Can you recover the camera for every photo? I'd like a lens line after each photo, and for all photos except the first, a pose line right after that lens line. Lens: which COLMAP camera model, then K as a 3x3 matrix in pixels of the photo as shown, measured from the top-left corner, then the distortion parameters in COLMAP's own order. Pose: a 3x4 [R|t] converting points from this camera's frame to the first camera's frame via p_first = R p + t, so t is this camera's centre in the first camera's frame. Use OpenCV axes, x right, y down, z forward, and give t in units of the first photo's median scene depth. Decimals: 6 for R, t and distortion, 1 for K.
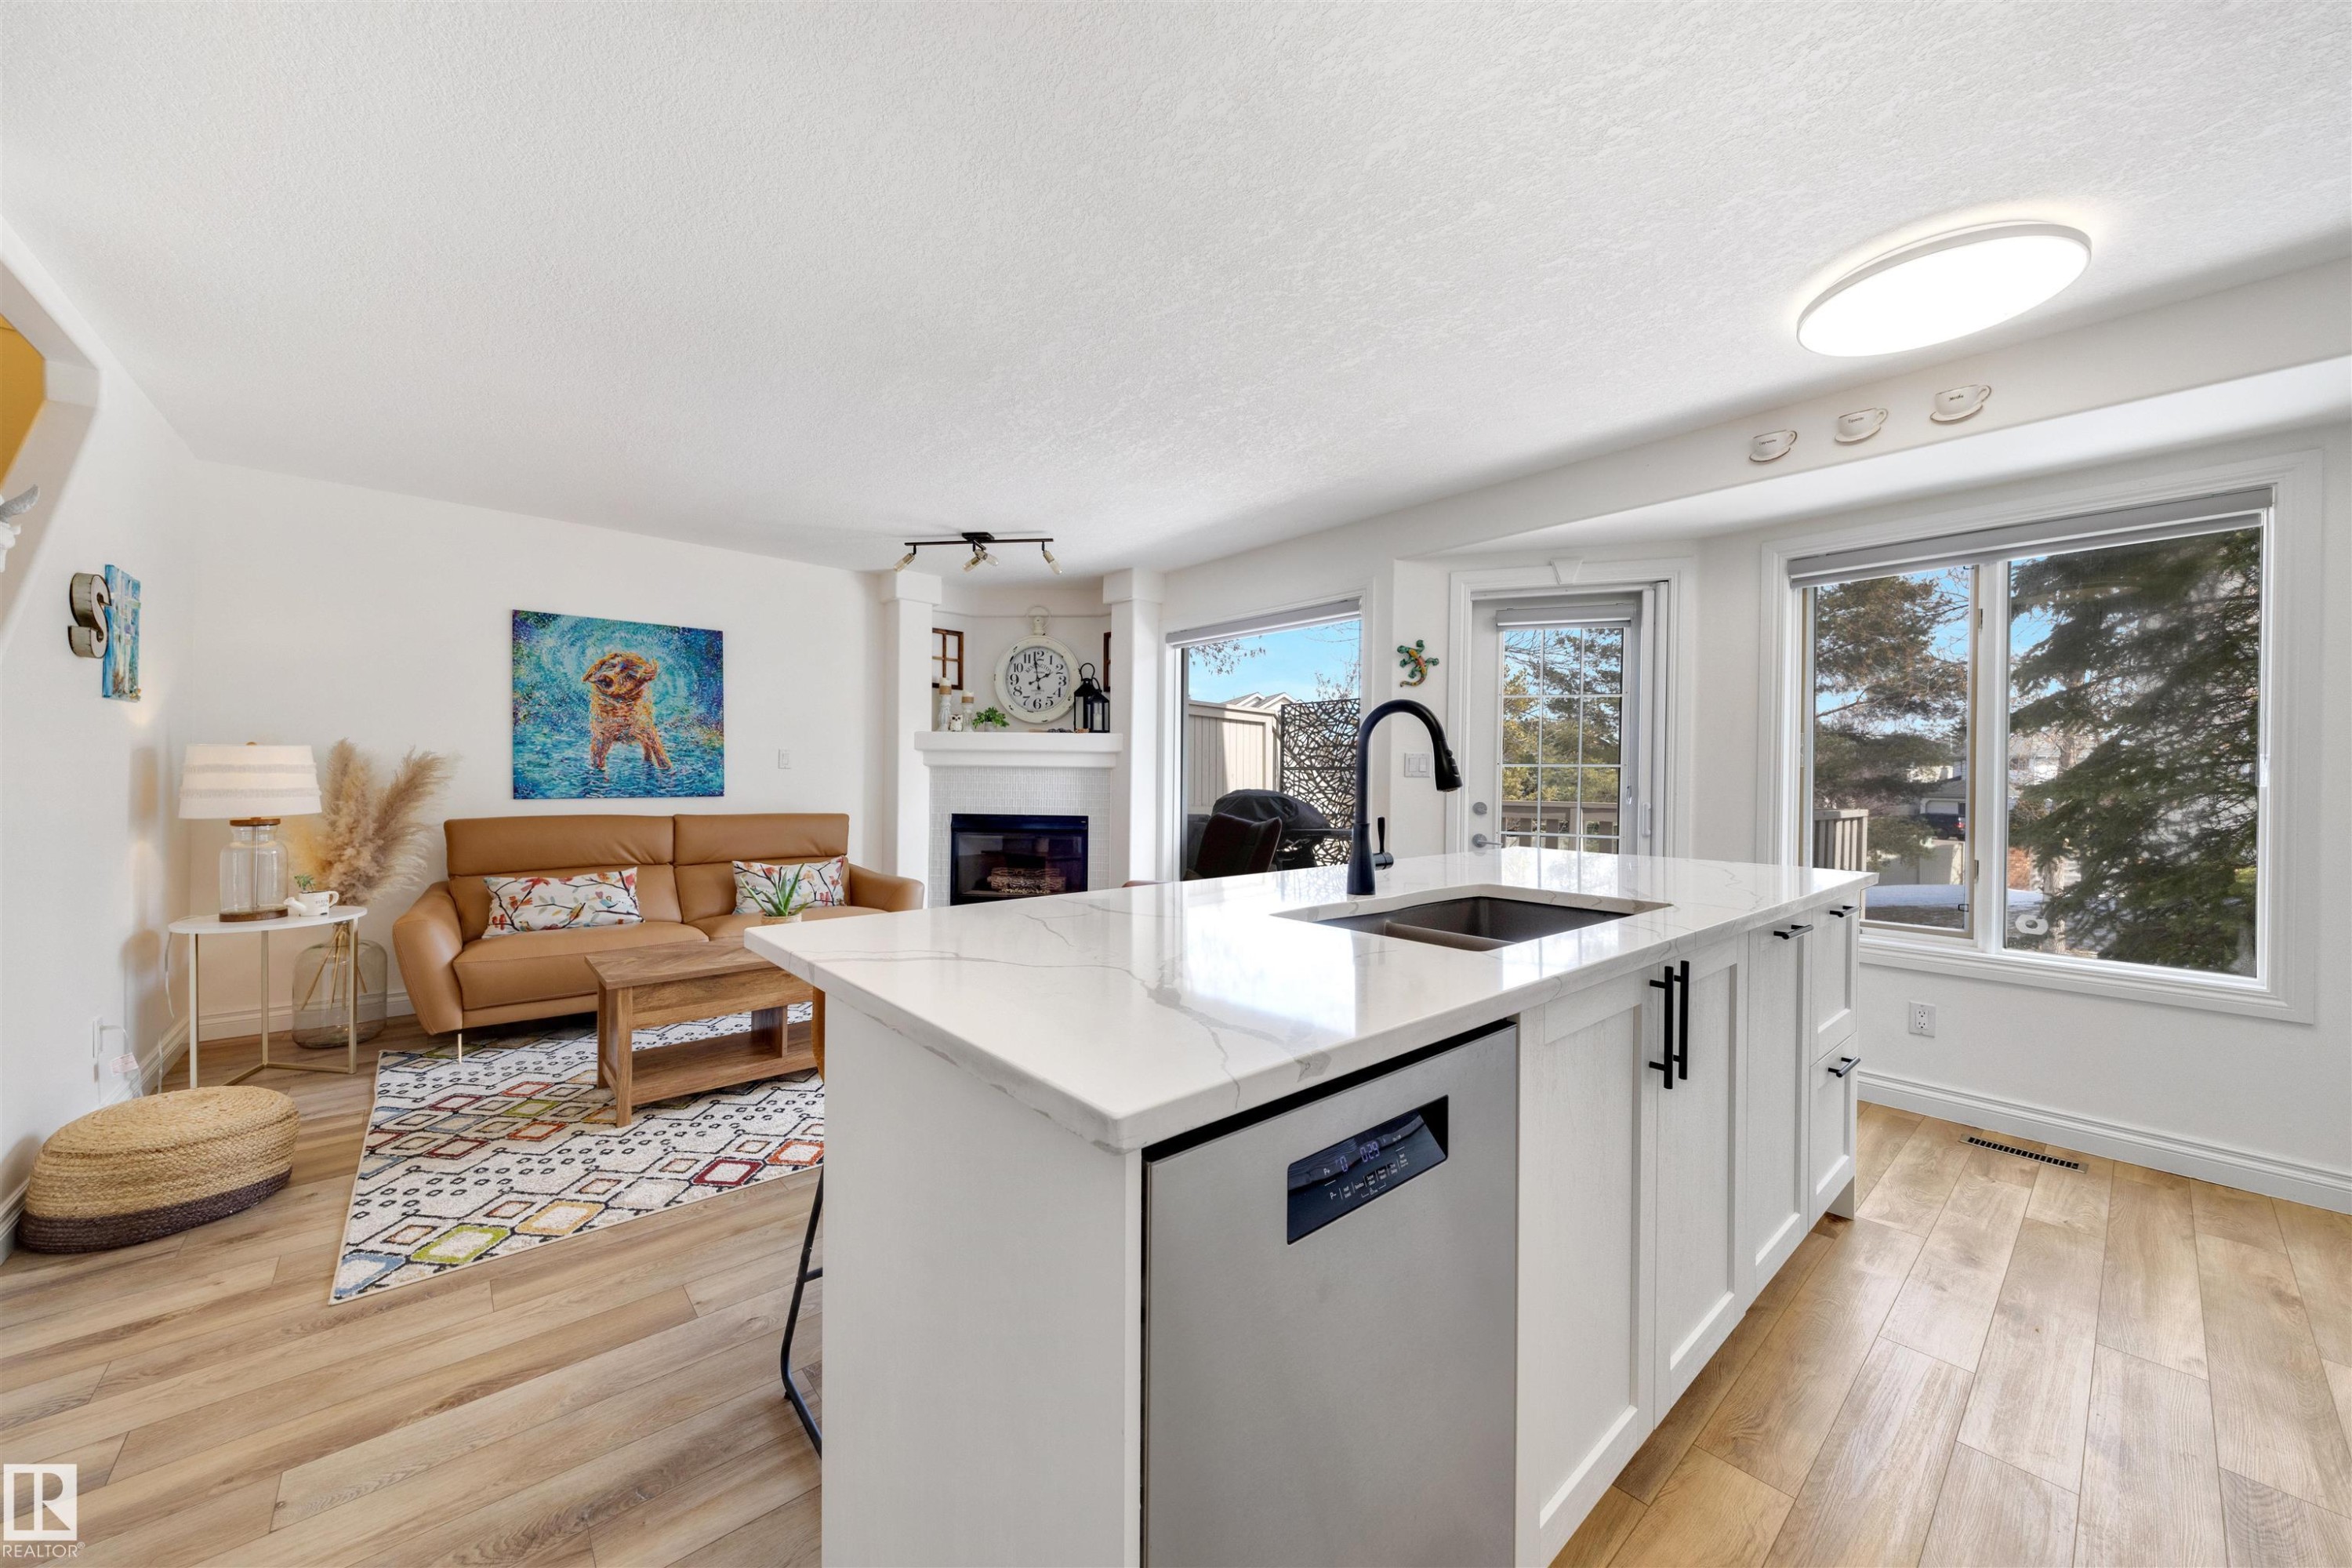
lens RADIAL K [[870.6, 0, 1179.2], [0, 870.6, 776.5], [0, 0, 1]] dist [0.022904, 0.000061]
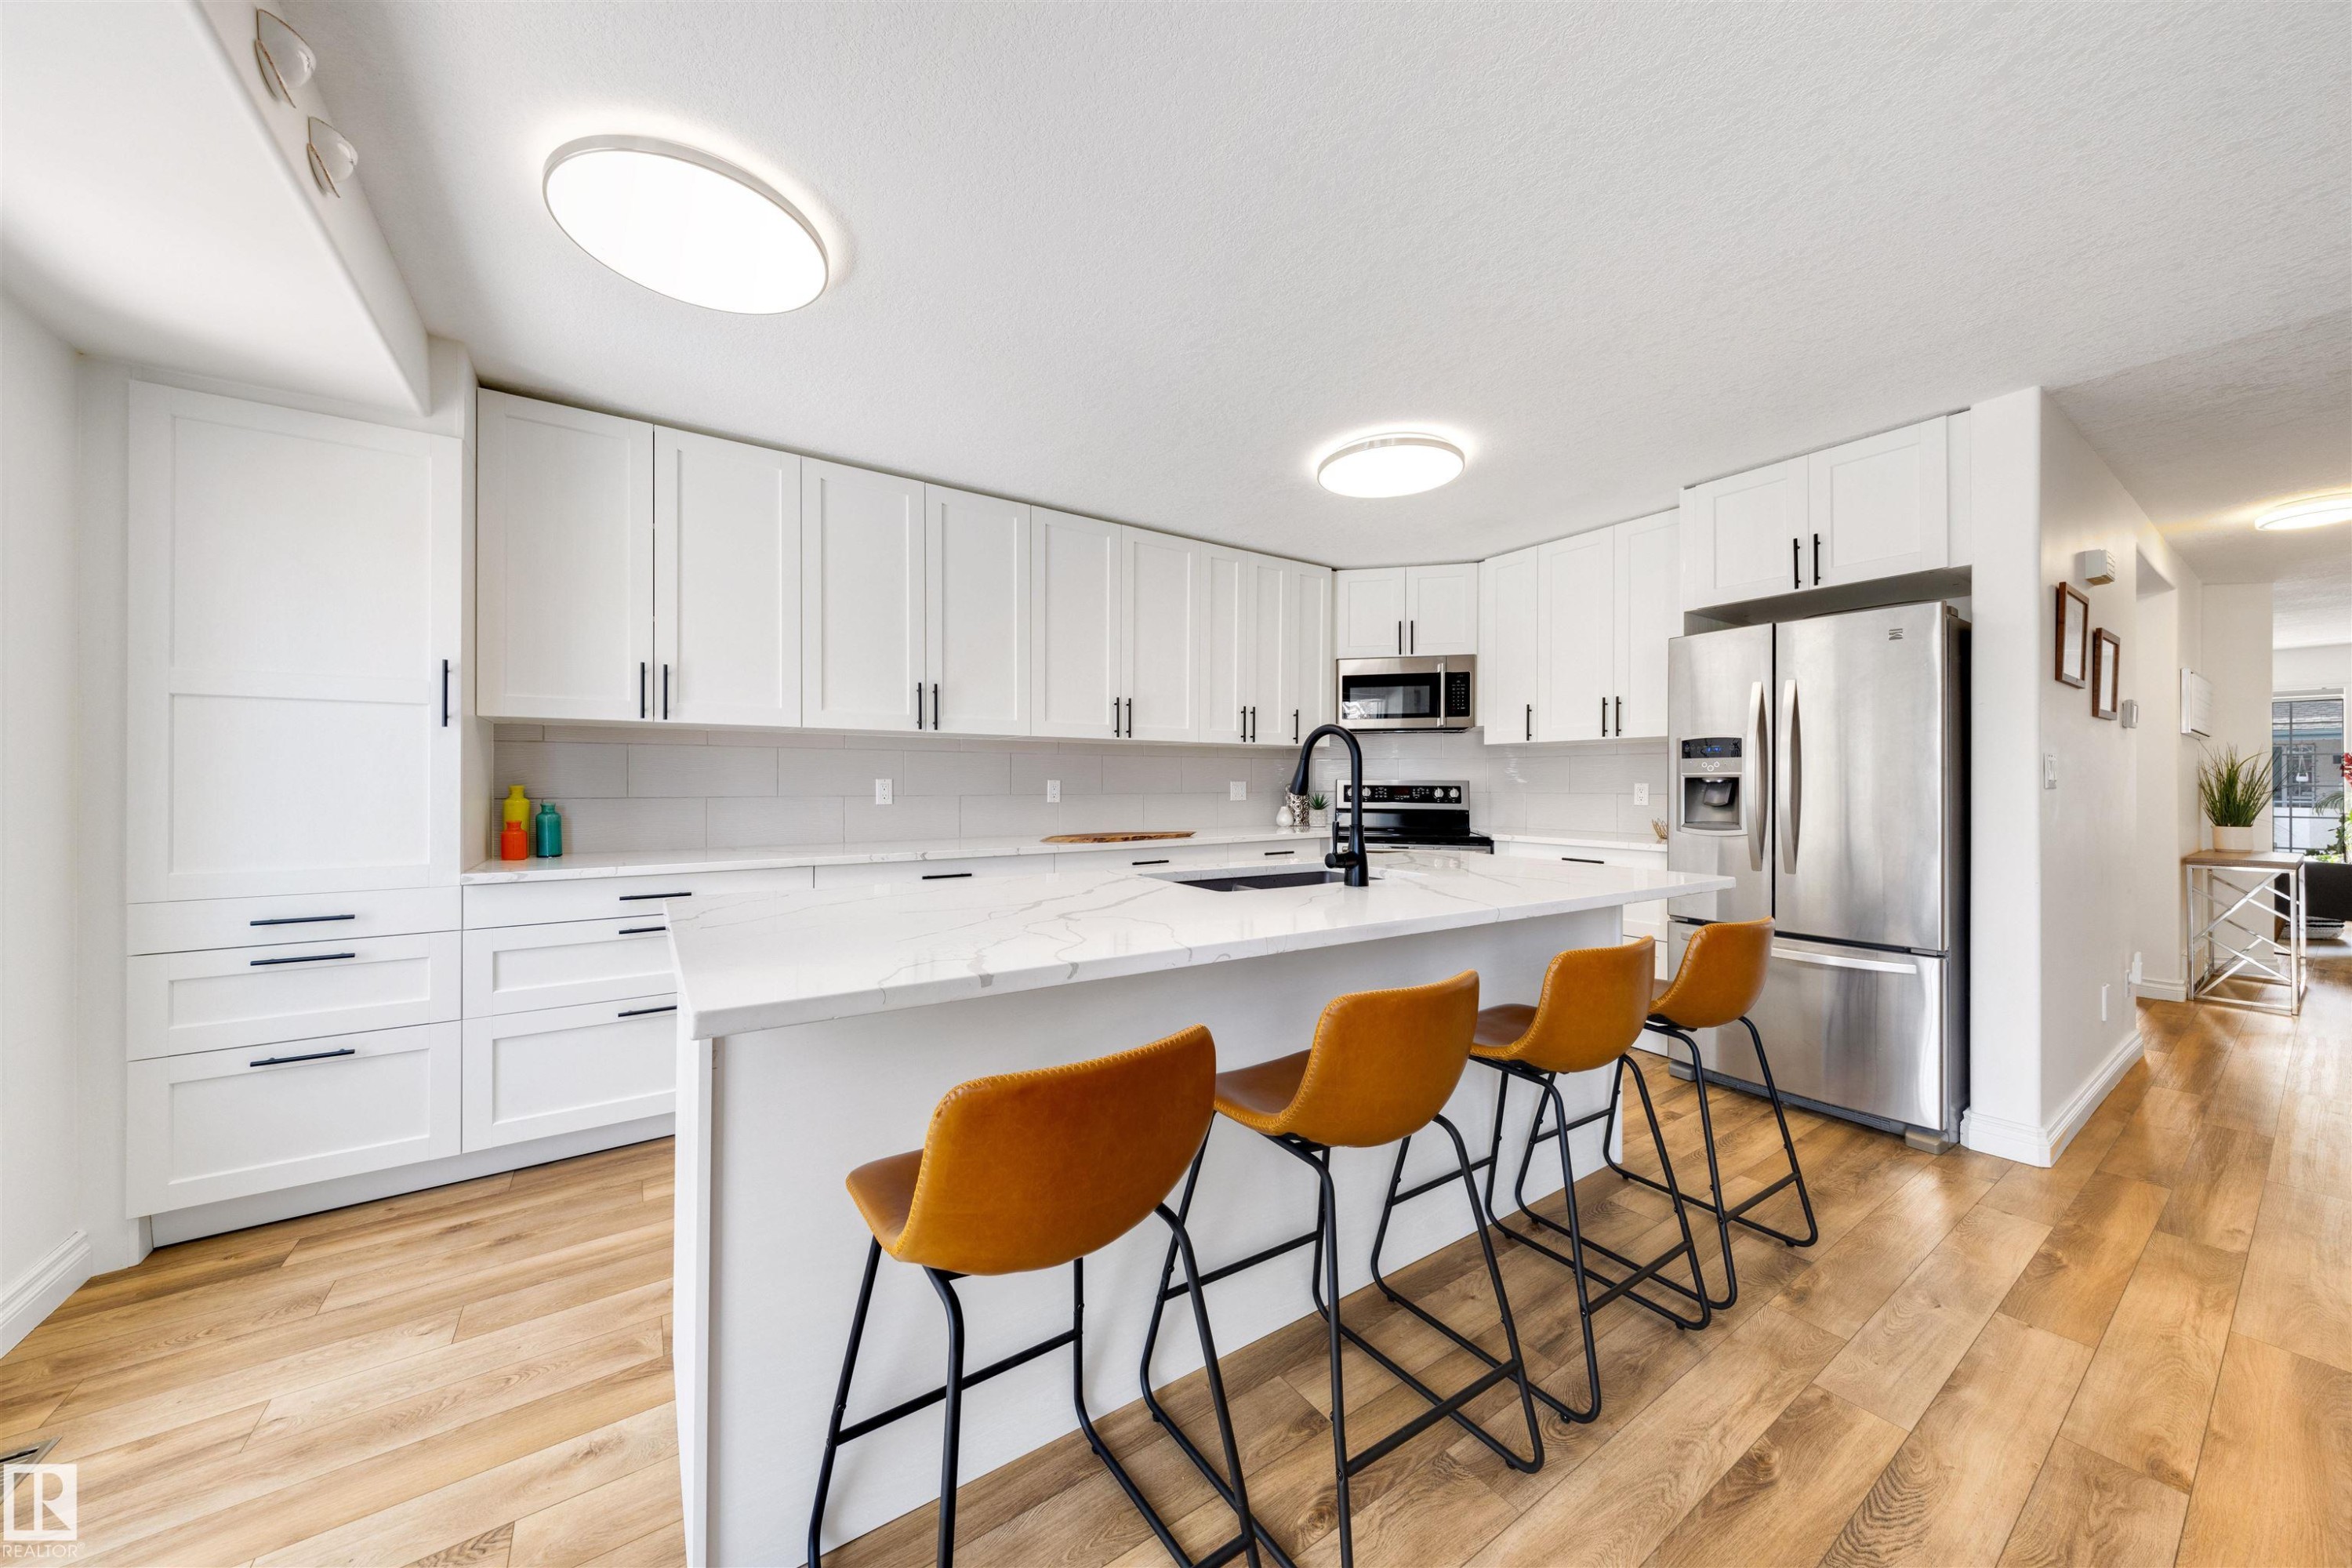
lens RADIAL K [[793.1, 0, 1174.8], [0, 793.1, 779.6], [0, 0, 1]] dist [0.003259, -0.000519]
pose [[-0.991753, -0.013134, 0.127488, 0.135721], [-0.013858, 0.999892, -0.004793, -0.000681], [-0.127411, -0.006520, -0.991829, 0.895813]]
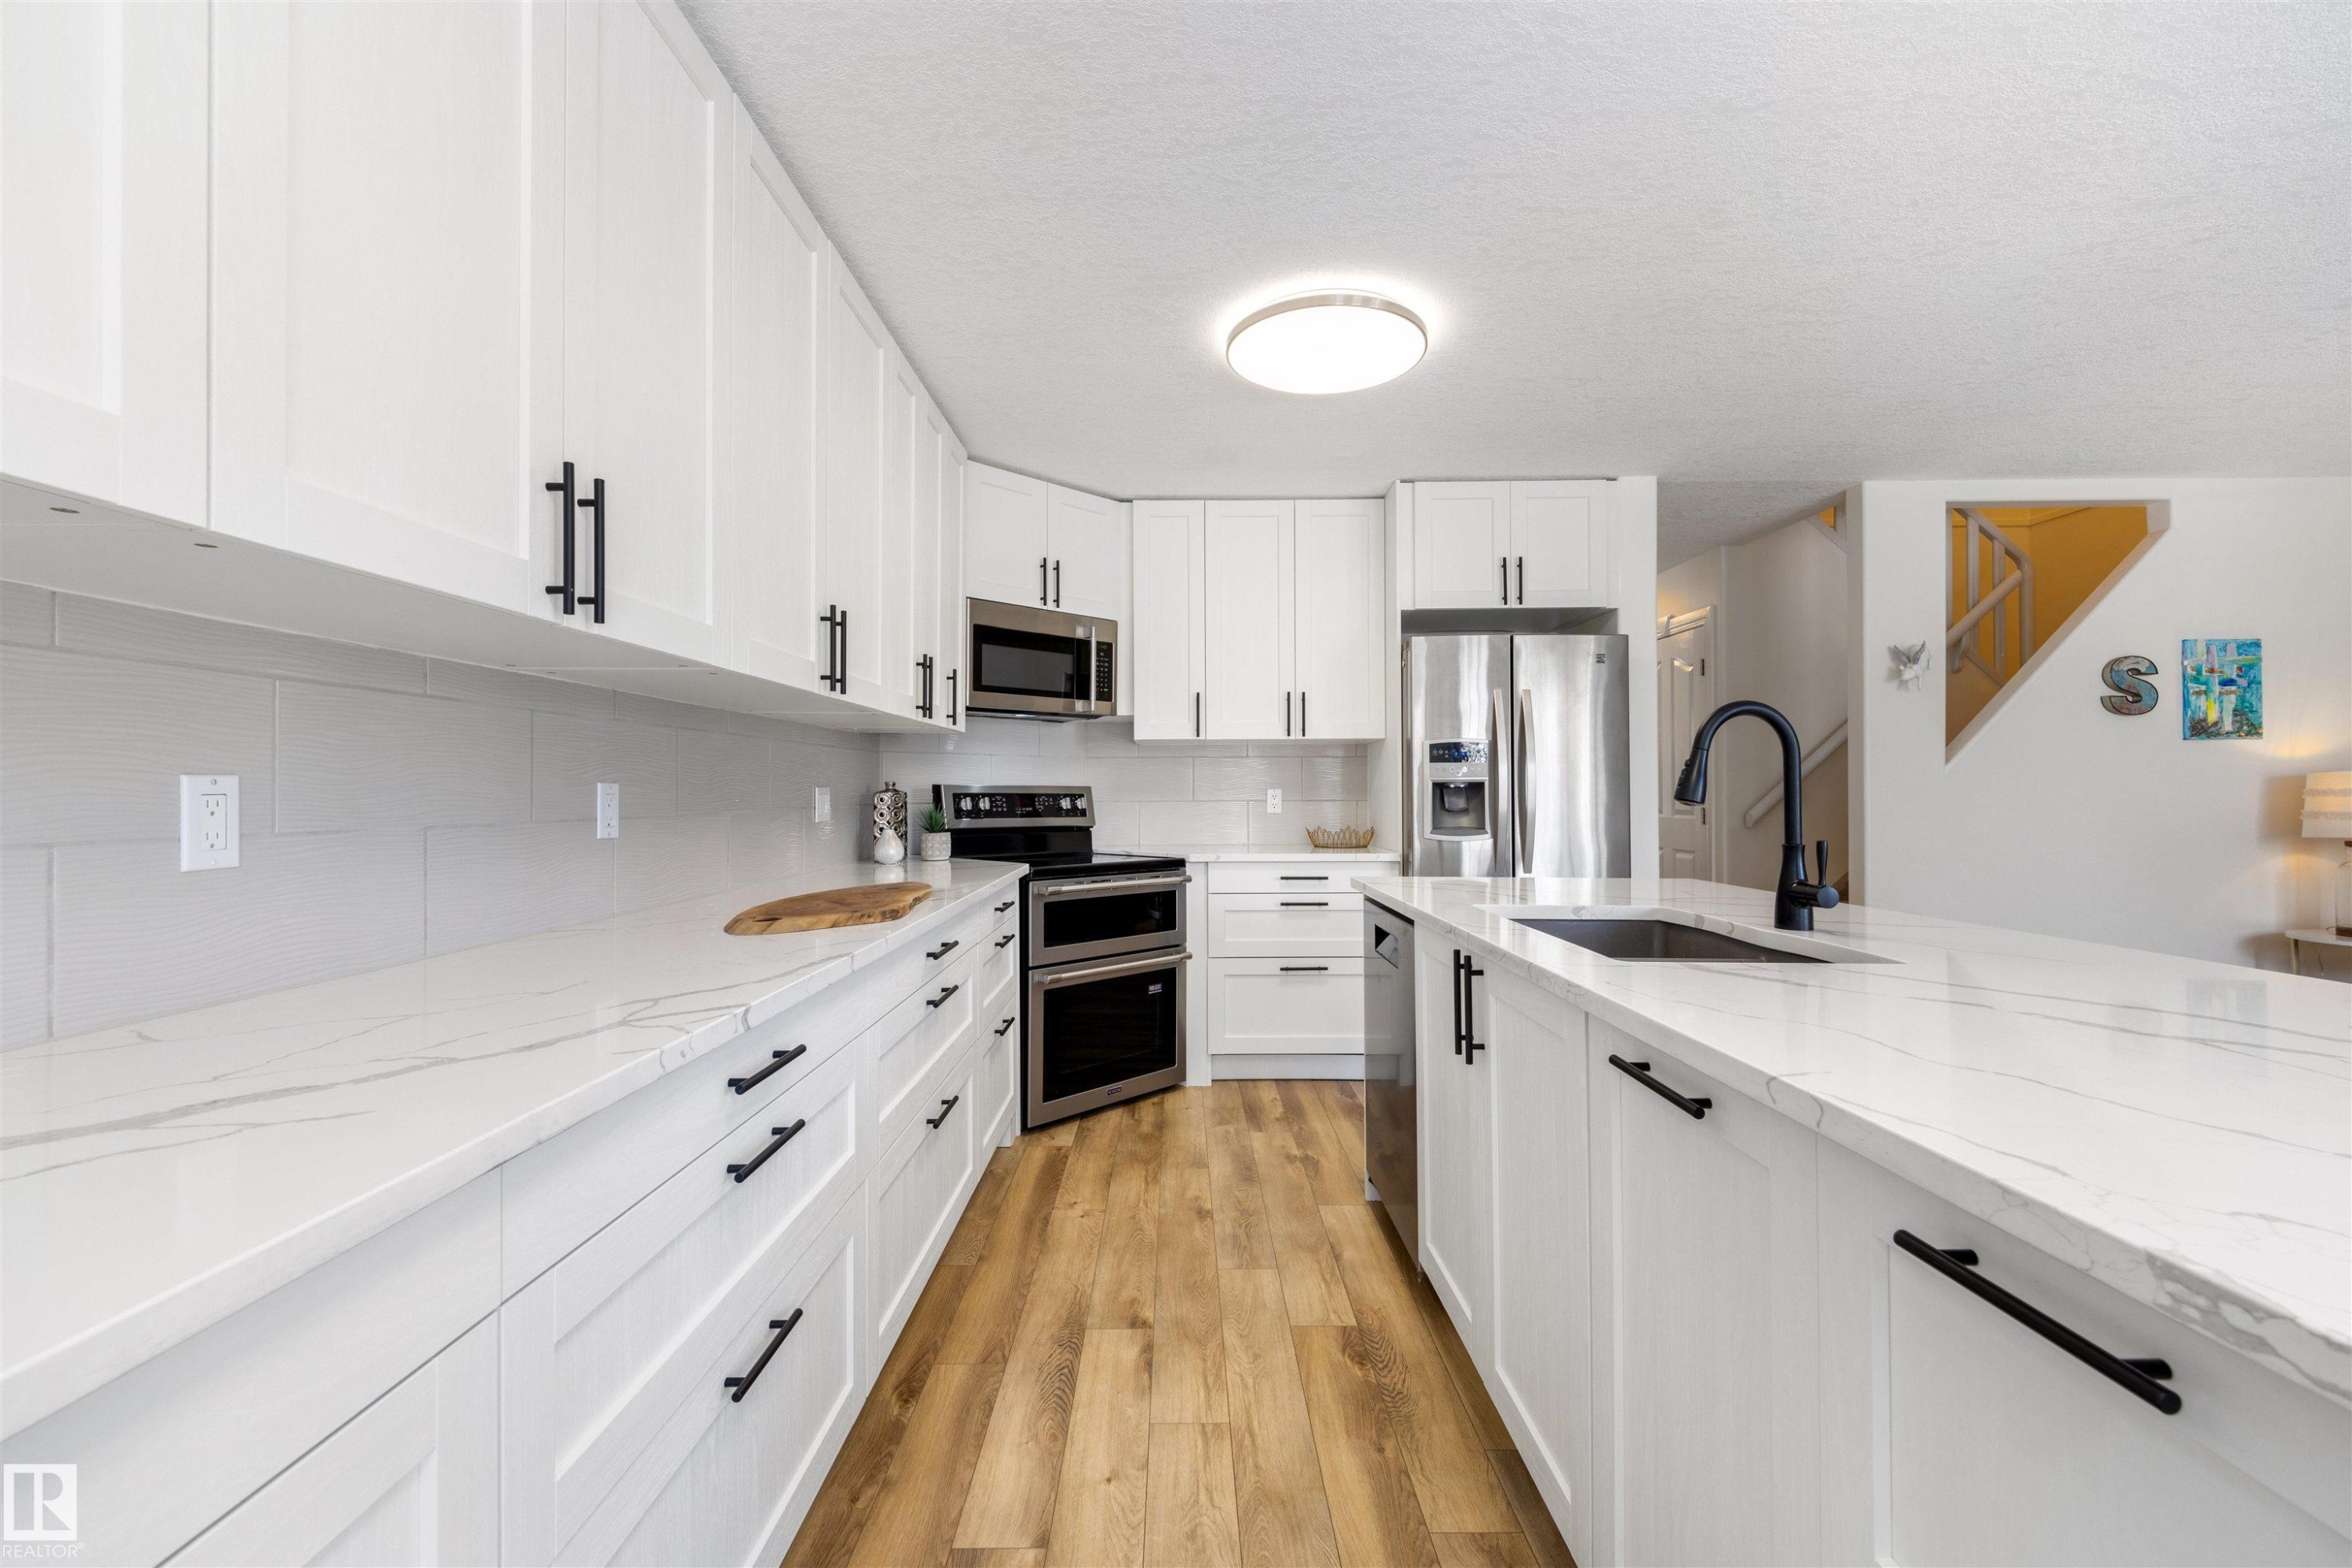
lens RADIAL K [[953.1, 0, 1177.3], [0, 953.1, 788.1], [0, 0, 1]] dist [0.008970, -0.001748]
pose [[-0.668829, -0.011739, -0.743324, 0.544660], [-0.004654, 0.999922, -0.011603, 0.003092], [0.743402, -0.004301, -0.668831, 0.504299]]
